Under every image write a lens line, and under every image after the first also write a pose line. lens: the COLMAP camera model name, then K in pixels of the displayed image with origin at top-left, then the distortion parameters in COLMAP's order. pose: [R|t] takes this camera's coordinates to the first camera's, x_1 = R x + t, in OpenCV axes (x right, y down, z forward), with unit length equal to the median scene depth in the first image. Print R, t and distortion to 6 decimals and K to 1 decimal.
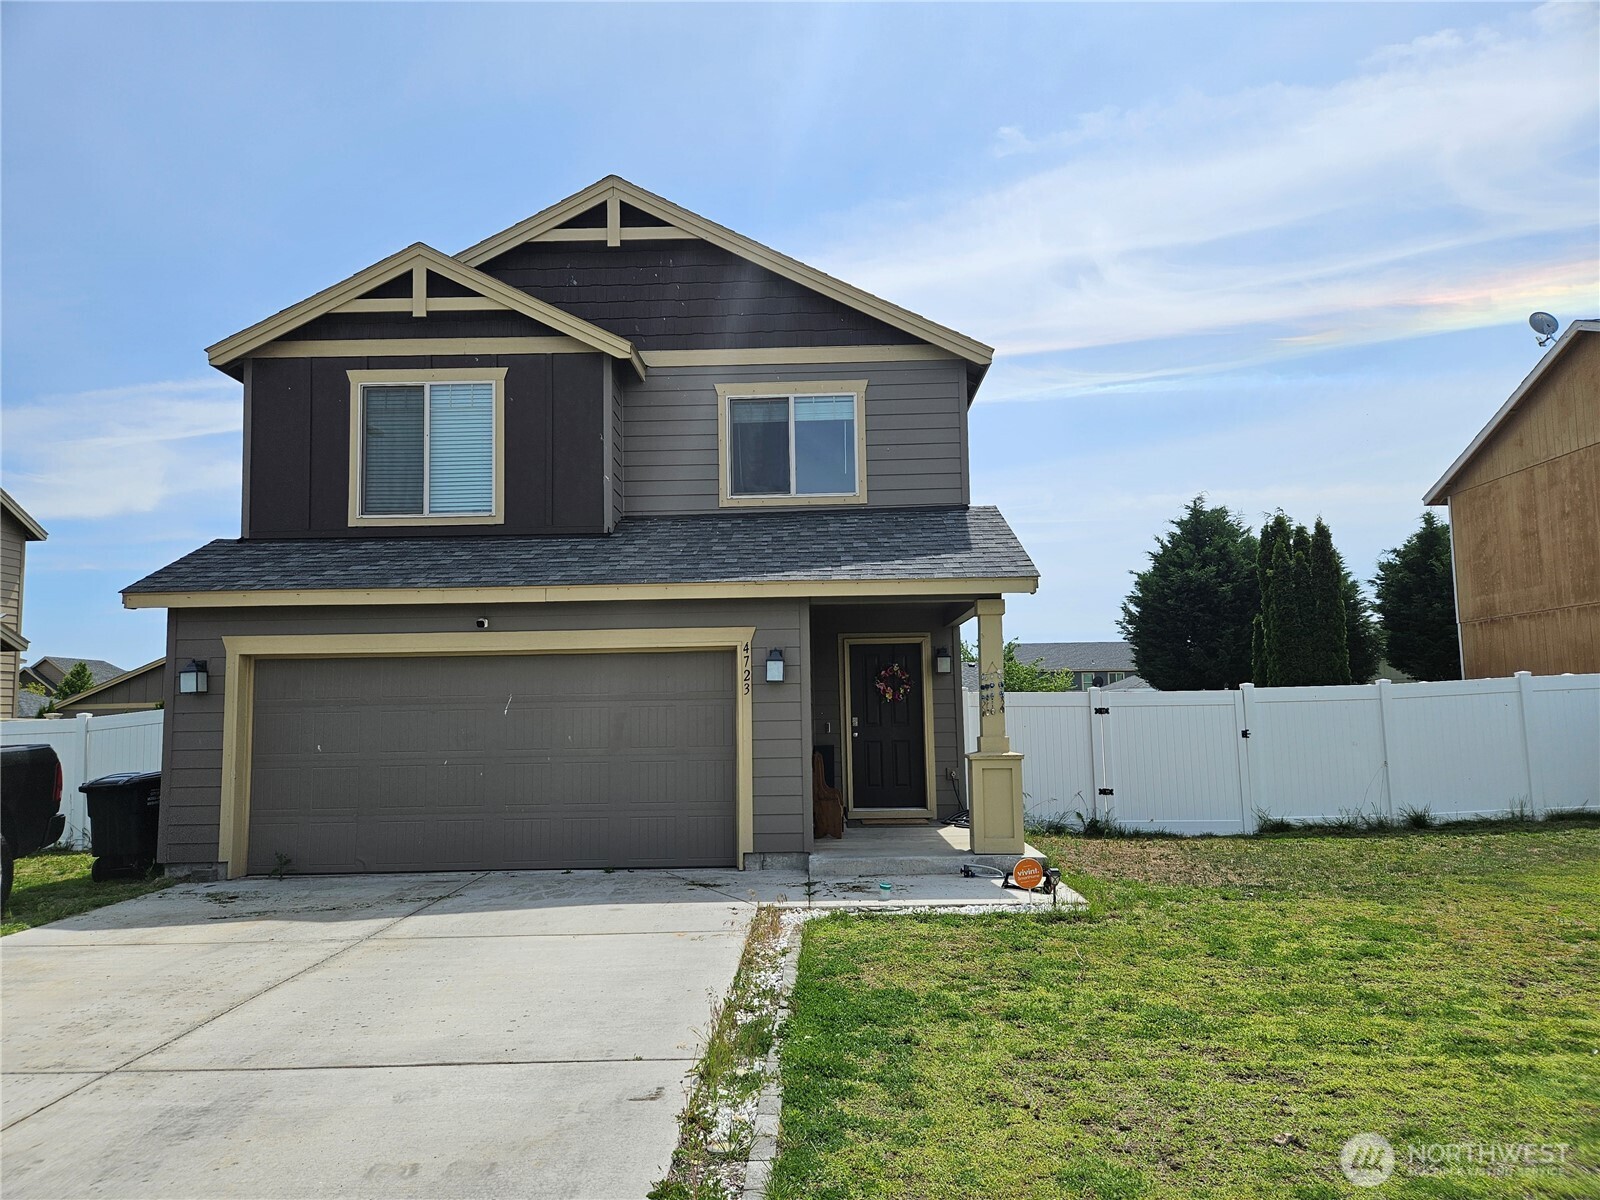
lens RADIAL K [[1071.2, 0, 793.1], [0, 1071.2, 615.2], [0, 0, 1]] dist [0.073698, -0.063462]
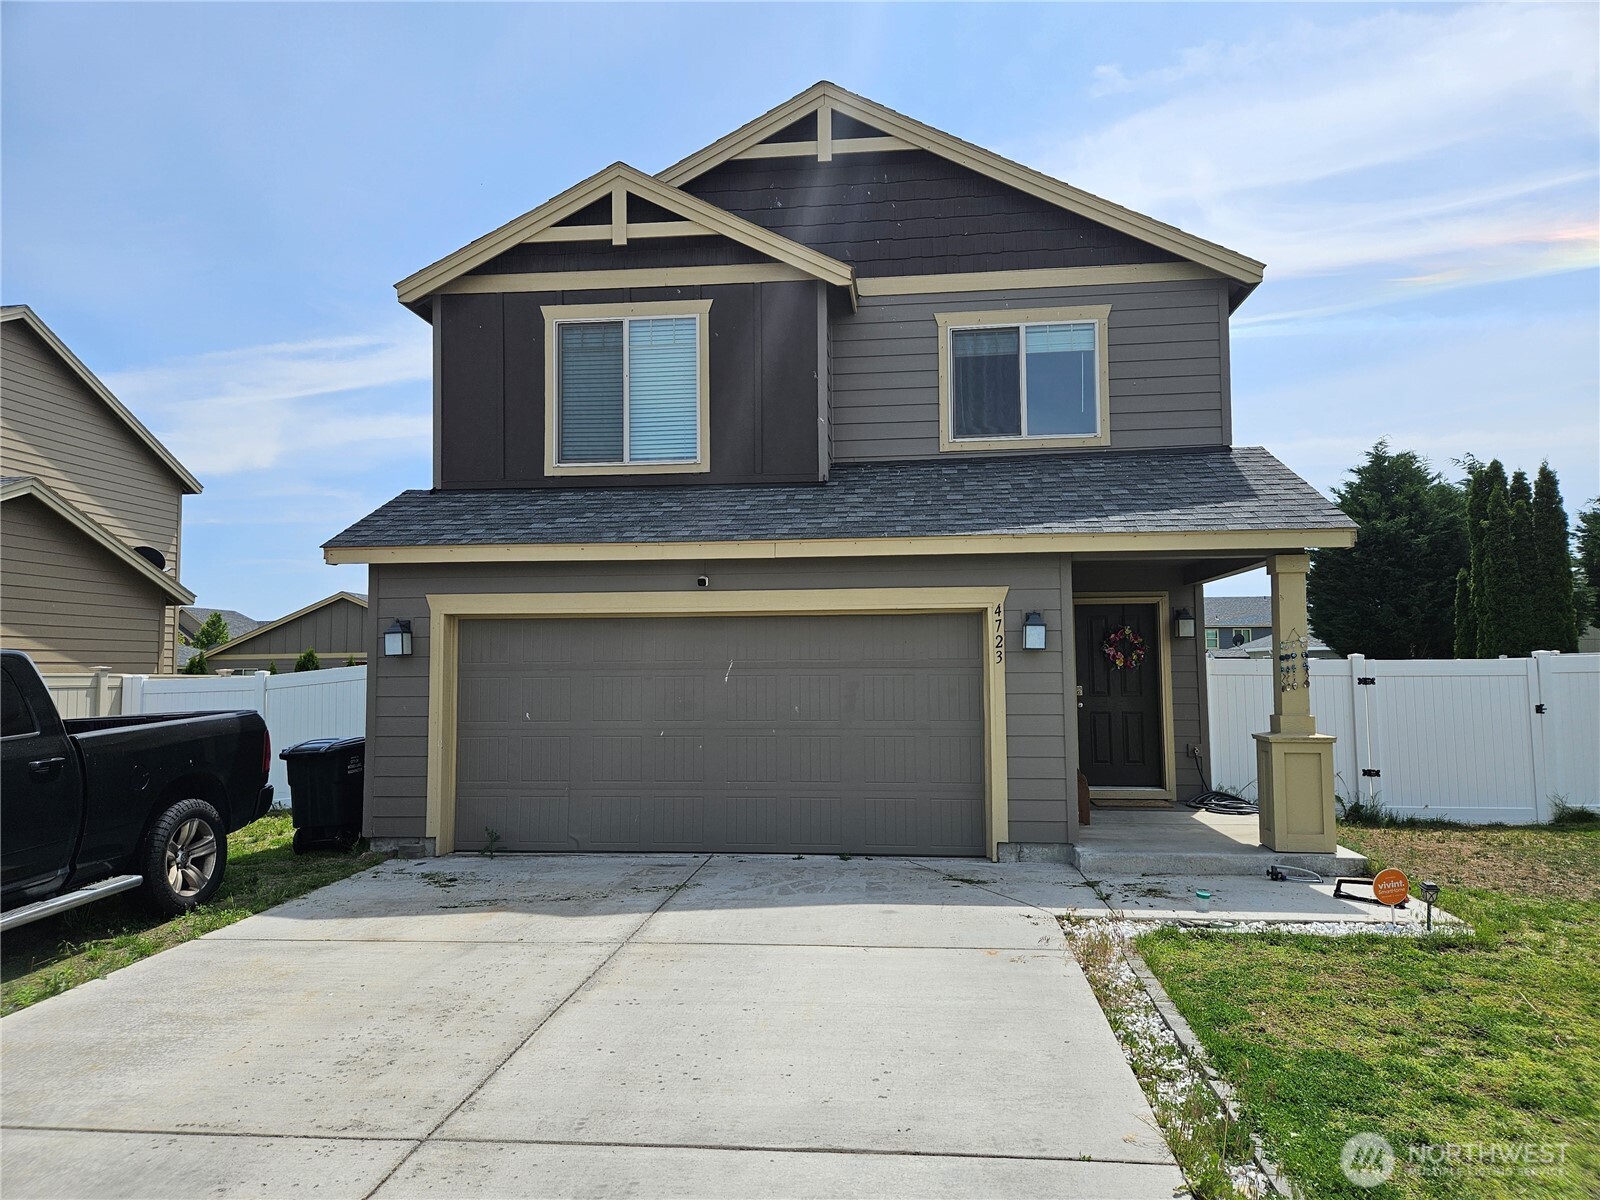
lens RADIAL K [[1071.2, 0, 801.0], [0, 1071.2, 599.0], [0, 0, 1]] dist [0.073698, -0.063462]
pose [[0.996935, 0.003832, -0.078138, -0.118337], [-0.001610, 0.999593, 0.028488, -0.003094], [0.078215, -0.028275, 0.996535, 0.094700]]
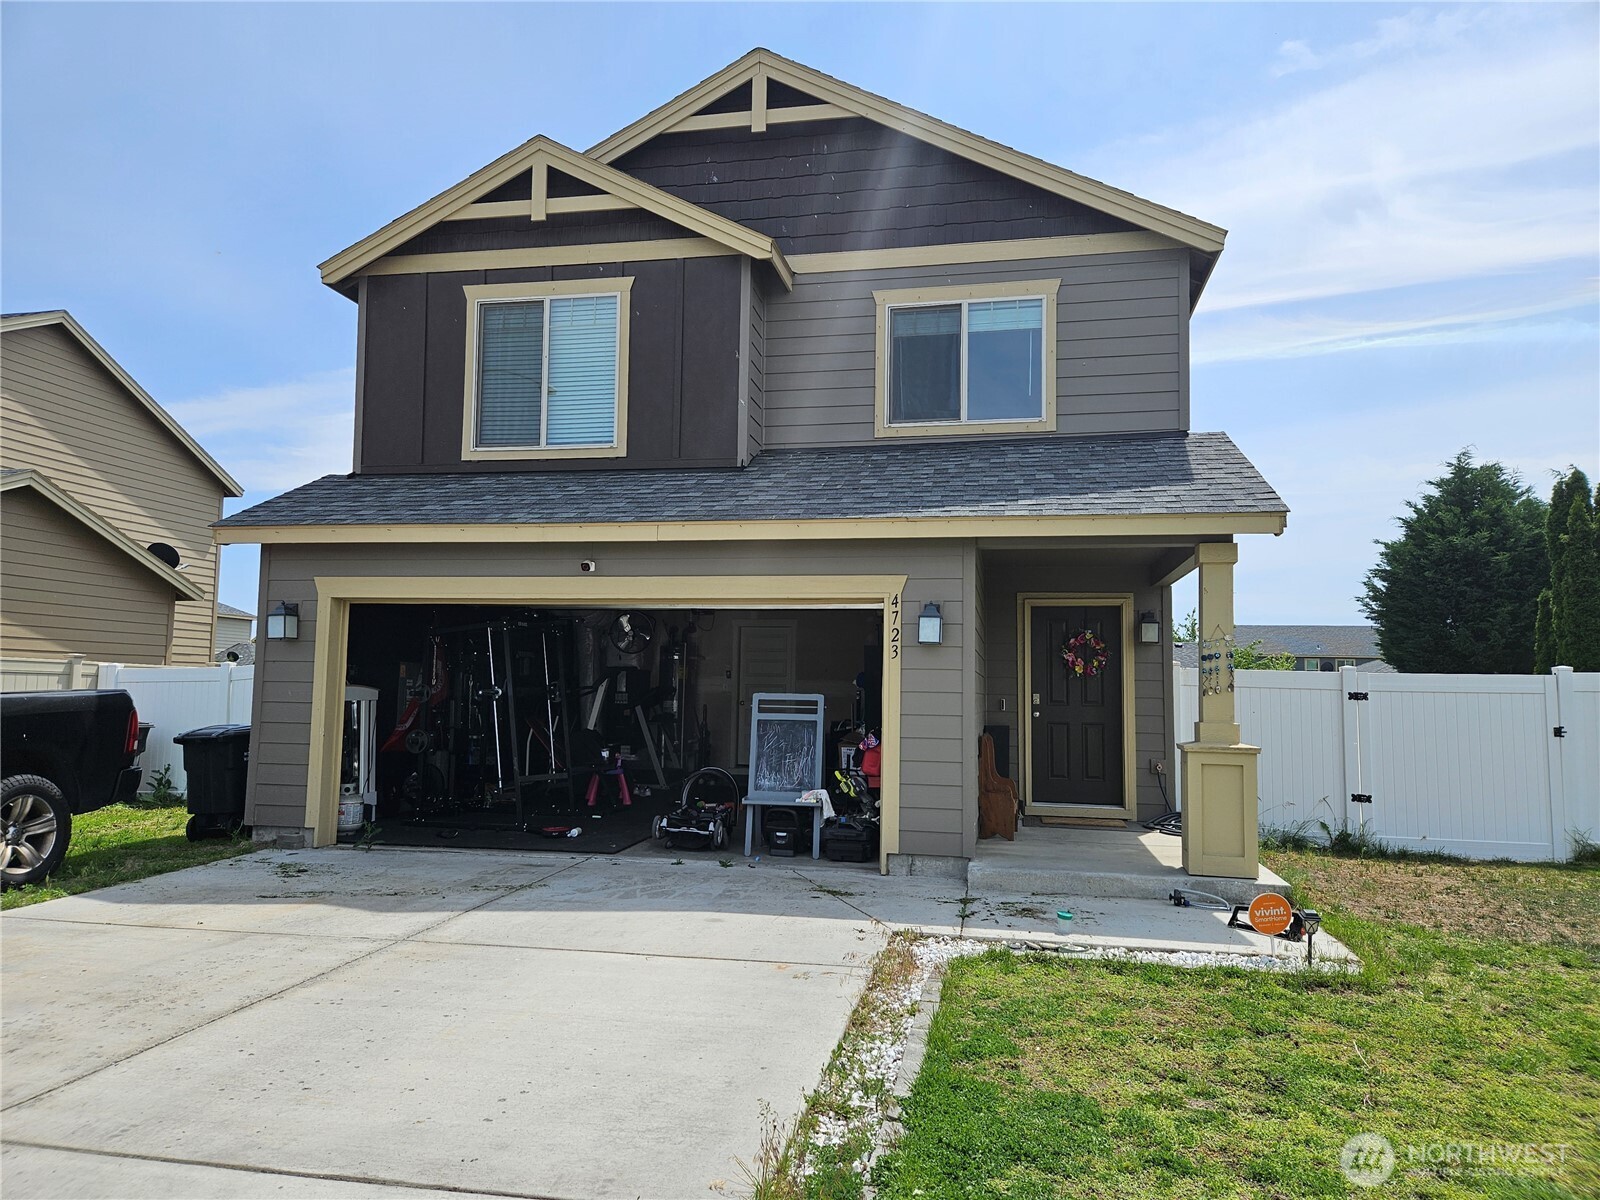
lens RADIAL K [[1071.2, 0, 798.1], [0, 1071.2, 606.5], [0, 0, 1]] dist [0.073698, -0.063462]
pose [[0.984954, 0.019849, -0.171675, 0.019898], [-0.017477, 0.999730, 0.015318, 0.020447], [0.171933, -0.012087, 0.985034, 0.164319]]
